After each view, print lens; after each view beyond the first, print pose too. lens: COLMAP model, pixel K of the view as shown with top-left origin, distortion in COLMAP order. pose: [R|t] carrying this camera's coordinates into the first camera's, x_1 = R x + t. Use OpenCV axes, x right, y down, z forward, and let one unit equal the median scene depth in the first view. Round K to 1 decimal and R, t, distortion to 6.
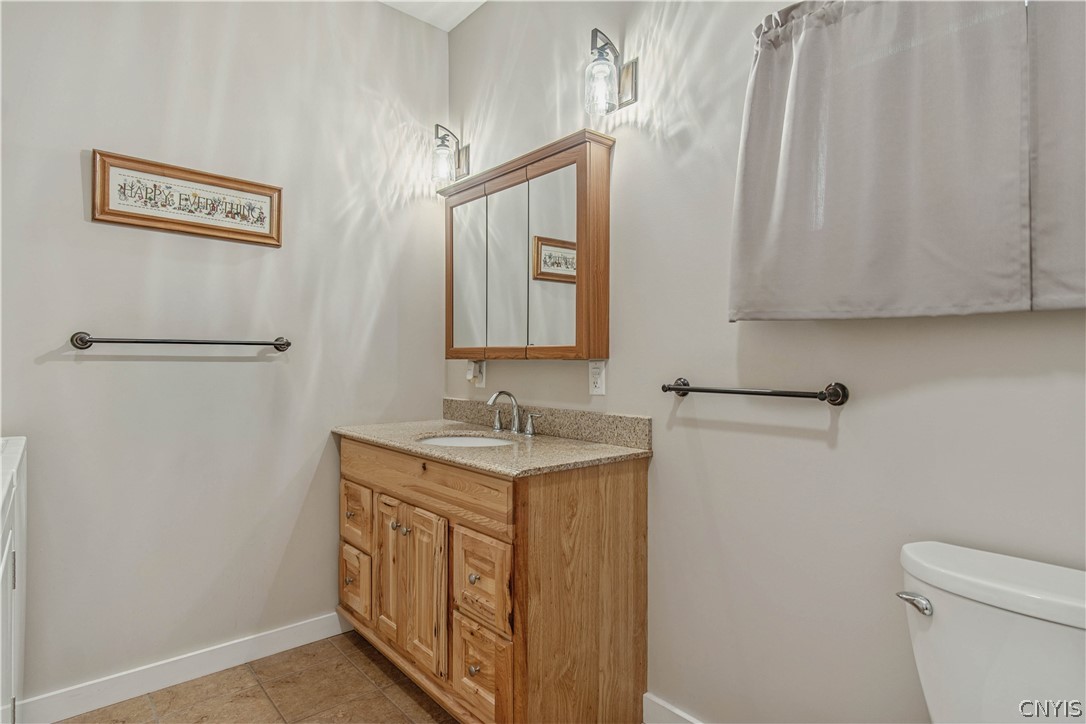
lens RADIAL K [[581.0, 0, 545.1], [0, 581.0, 365.9], [0, 0, 1]] dist [0.004876, 0.002181]
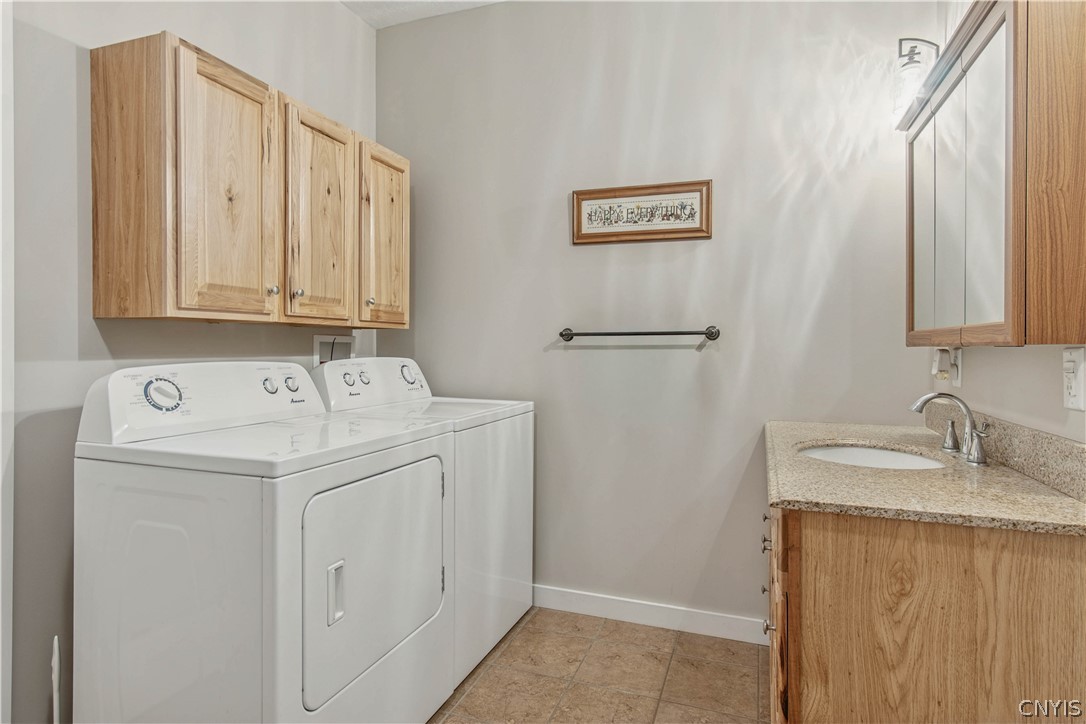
lens RADIAL K [[581.0, 0, 543.7], [0, 581.0, 350.9], [0, 0, 1]] dist [0.004876, 0.002181]
pose [[0.477893, -0.000543, -0.878418, 0.332018], [-0.005249, 0.999980, -0.003473, -0.001009], [0.878402, 0.006271, 0.477881, 0.283850]]
